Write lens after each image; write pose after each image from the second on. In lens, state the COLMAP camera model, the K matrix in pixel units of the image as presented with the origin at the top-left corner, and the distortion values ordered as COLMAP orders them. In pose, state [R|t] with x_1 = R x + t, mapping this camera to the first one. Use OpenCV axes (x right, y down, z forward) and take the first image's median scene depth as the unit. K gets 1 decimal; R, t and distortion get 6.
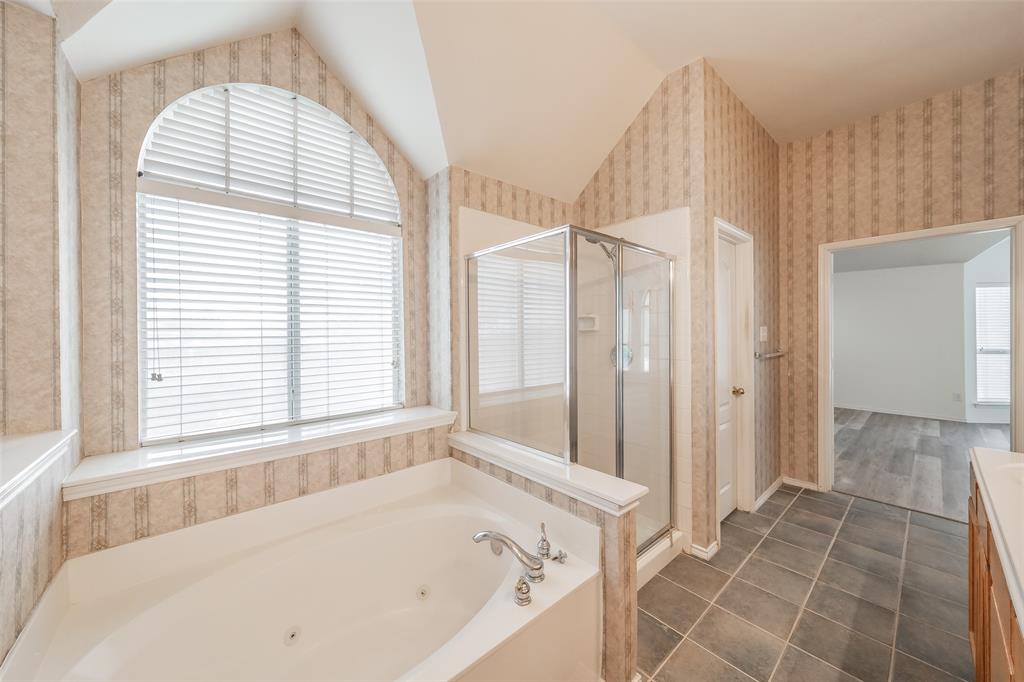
lens RADIAL K [[361.6, 0, 507.9], [0, 361.6, 335.3], [0, 0, 1]] dist [-0.000986, -0.000003]
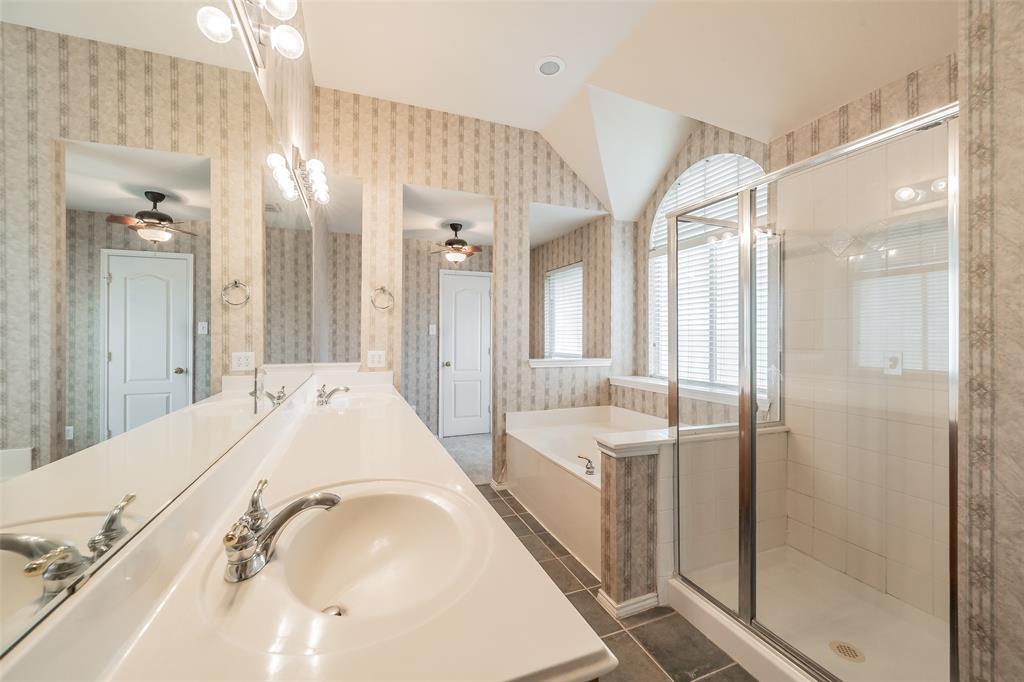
lens RADIAL K [[381.0, 0, 495.1], [0, 381.0, 334.5], [0, 0, 1]] dist [-0.000615, -0.000180]
pose [[-0.347650, 0.003197, -0.937619, 1.411785], [-0.003016, 0.999985, 0.004528, 0.050121], [0.937620, 0.004402, -0.347635, 0.903859]]
